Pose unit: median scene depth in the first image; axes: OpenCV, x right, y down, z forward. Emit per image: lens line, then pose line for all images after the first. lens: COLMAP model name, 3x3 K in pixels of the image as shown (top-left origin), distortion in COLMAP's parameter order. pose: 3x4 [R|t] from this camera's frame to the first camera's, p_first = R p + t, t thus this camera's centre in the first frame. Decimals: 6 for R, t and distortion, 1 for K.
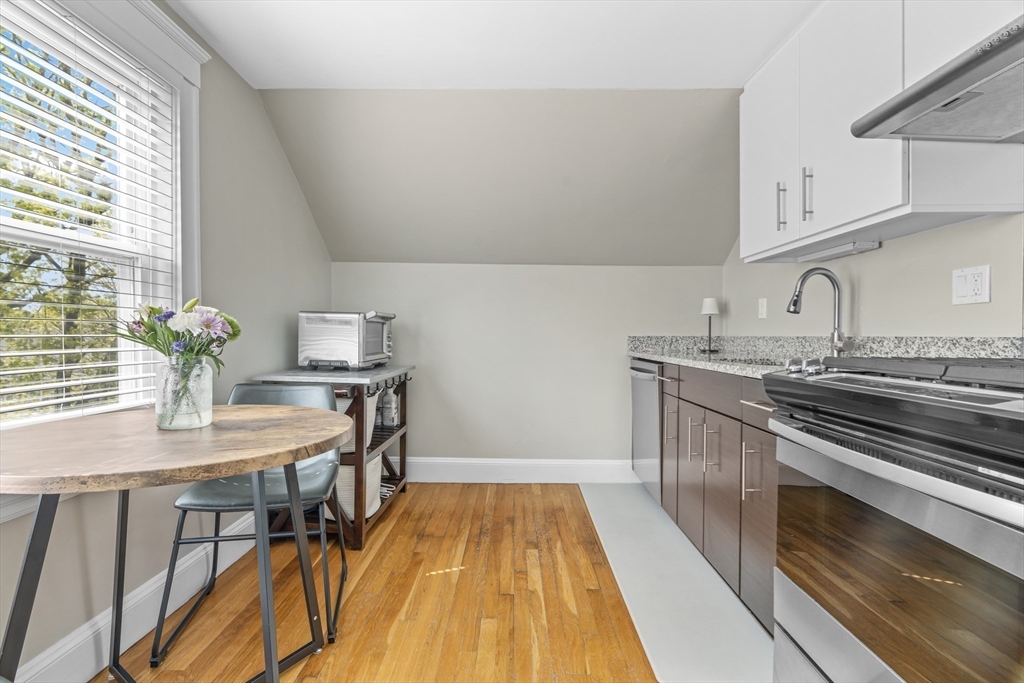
lens RADIAL K [[462.1, 0, 509.2], [0, 462.1, 350.9], [0, 0, 1]] dist [-0.004539, -0.000325]
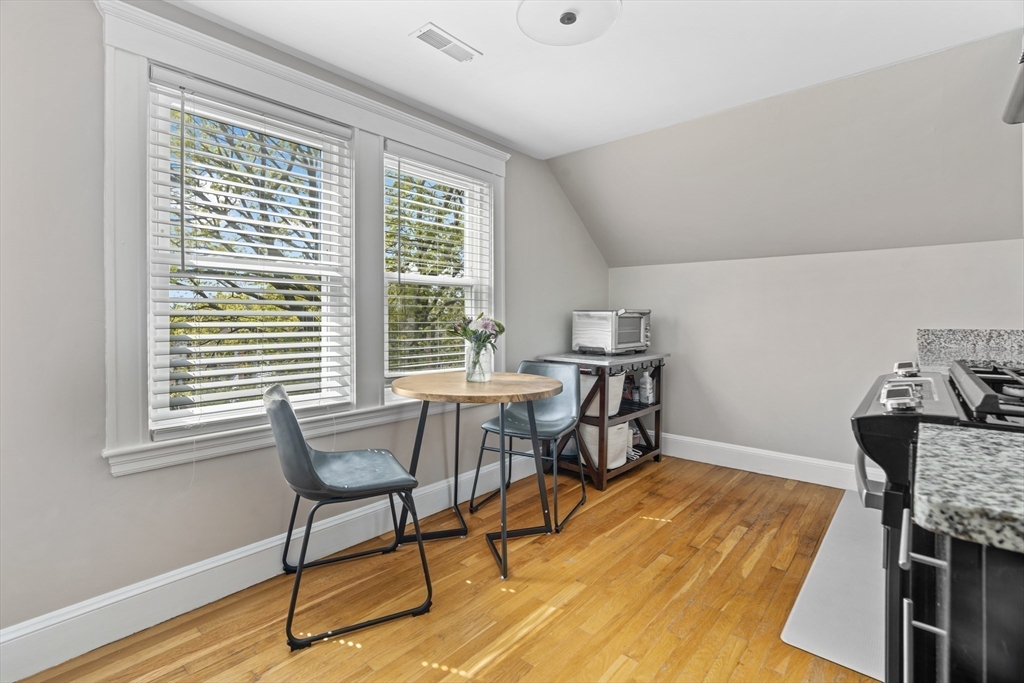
lens RADIAL K [[469.0, 0, 508.7], [0, 469.0, 338.6], [0, 0, 1]] dist [-0.005030, 0.000343]
pose [[0.759360, 0.020150, -0.650359, 0.329566], [-0.016659, 0.999795, 0.011526, -0.016227], [0.650457, 0.002082, 0.759540, -0.191447]]
